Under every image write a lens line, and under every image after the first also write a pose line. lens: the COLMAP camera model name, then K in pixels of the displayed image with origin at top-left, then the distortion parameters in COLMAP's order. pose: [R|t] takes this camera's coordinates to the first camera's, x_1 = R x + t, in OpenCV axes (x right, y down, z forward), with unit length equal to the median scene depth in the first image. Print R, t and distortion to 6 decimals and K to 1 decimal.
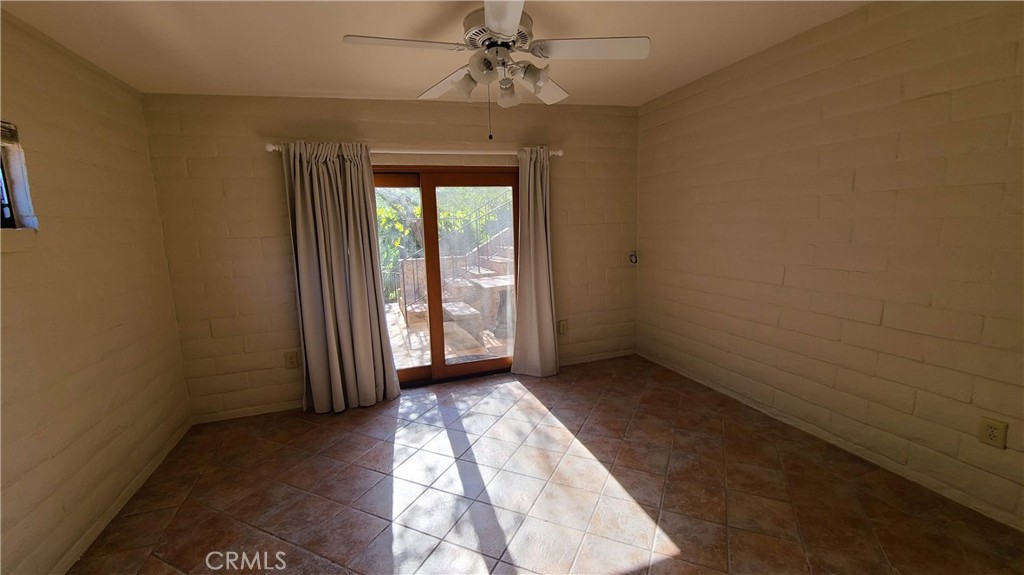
lens RADIAL K [[420.6, 0, 517.2], [0, 420.6, 284.9], [0, 0, 1]] dist [-0.006167, 0.002810]
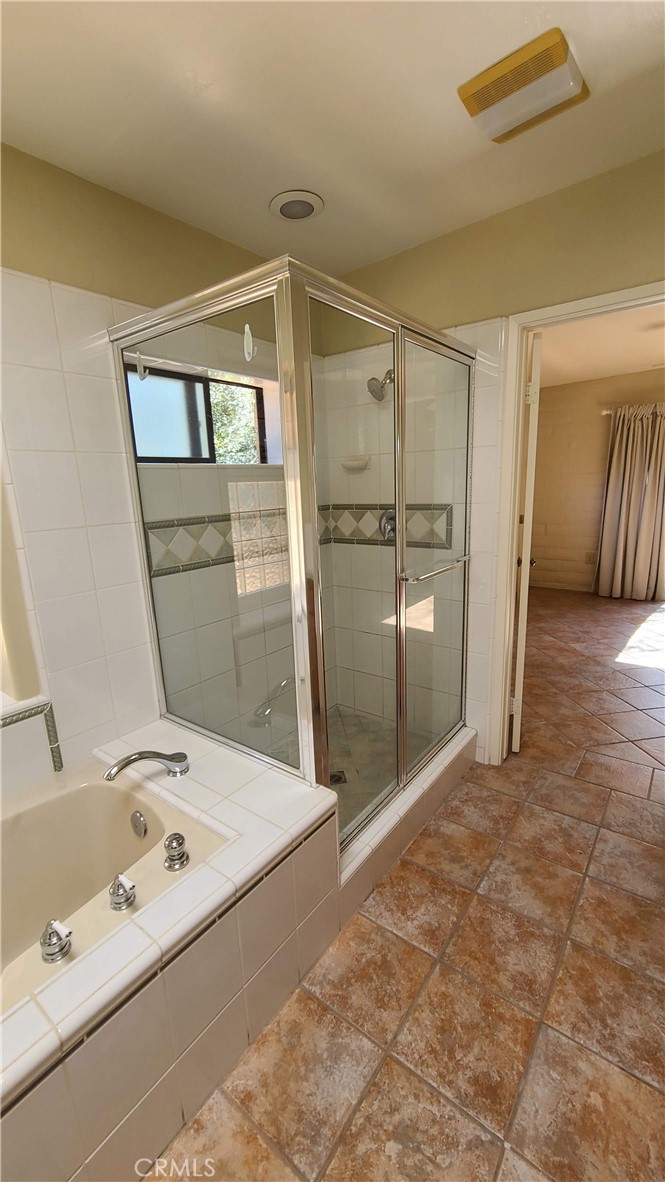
lens RADIAL K [[485.5, 0, 334.6], [0, 485.5, 592.9], [0, 0, 1]] dist [-0.006167, 0.002810]
pose [[0.544433, 0.200052, -0.814599, 0.454459], [-0.109243, 0.979783, 0.167606, 0.127739], [0.831660, -0.002262, 0.555280, -0.815148]]
